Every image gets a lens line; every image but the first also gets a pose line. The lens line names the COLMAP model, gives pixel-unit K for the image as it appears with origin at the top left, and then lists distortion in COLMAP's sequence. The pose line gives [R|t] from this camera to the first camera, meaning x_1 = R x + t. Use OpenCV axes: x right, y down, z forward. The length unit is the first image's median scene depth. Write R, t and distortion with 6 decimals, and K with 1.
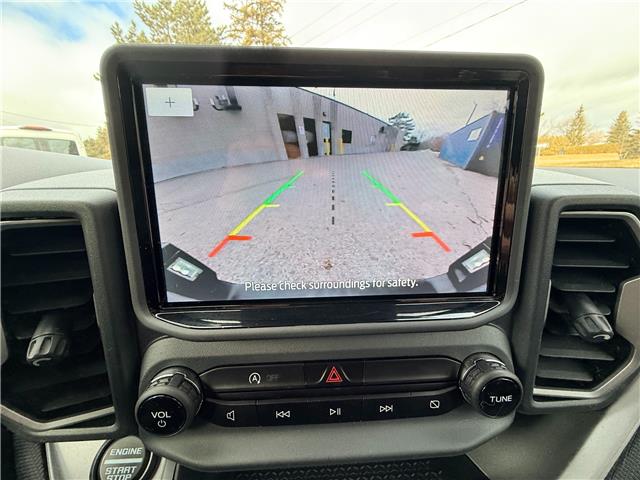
lens RADIAL K [[262.0, 0, 318.5], [0, 262.0, 239.0], [0, 0, 1]] dist [-0.004254, -0.000536]
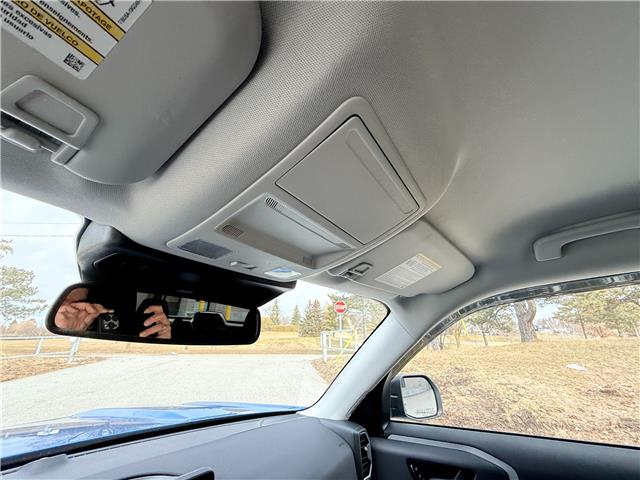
lens RADIAL K [[257.7, 0, 321.7], [0, 257.7, 242.1], [0, 0, 1]] dist [0.005879, -0.001037]
pose [[0.605994, 0.308924, 0.733033, -1.296788], [0.178150, 0.845397, -0.503554, -0.994865], [-0.775264, 0.435741, 0.457271, -2.239186]]
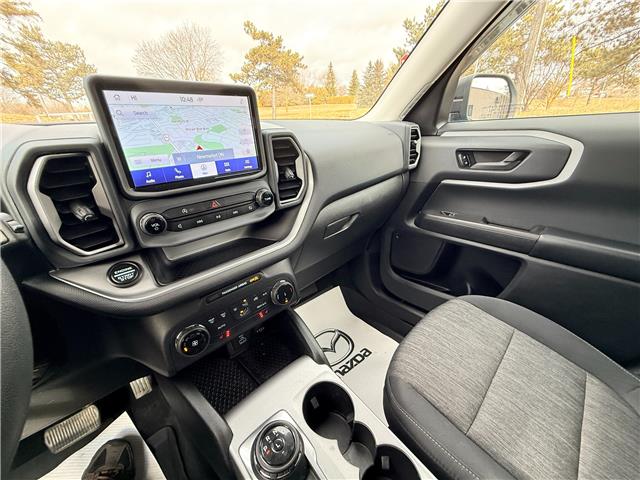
lens RADIAL K [[259.6, 0, 322.2], [0, 259.6, 241.3], [0, 0, 1]] dist [0.000011, -0.000528]
pose [[0.754456, -0.286017, 0.590753, -0.755478], [0.171634, 0.954712, 0.243035, 0.387832], [-0.633512, -0.081966, 0.769379, -1.737719]]
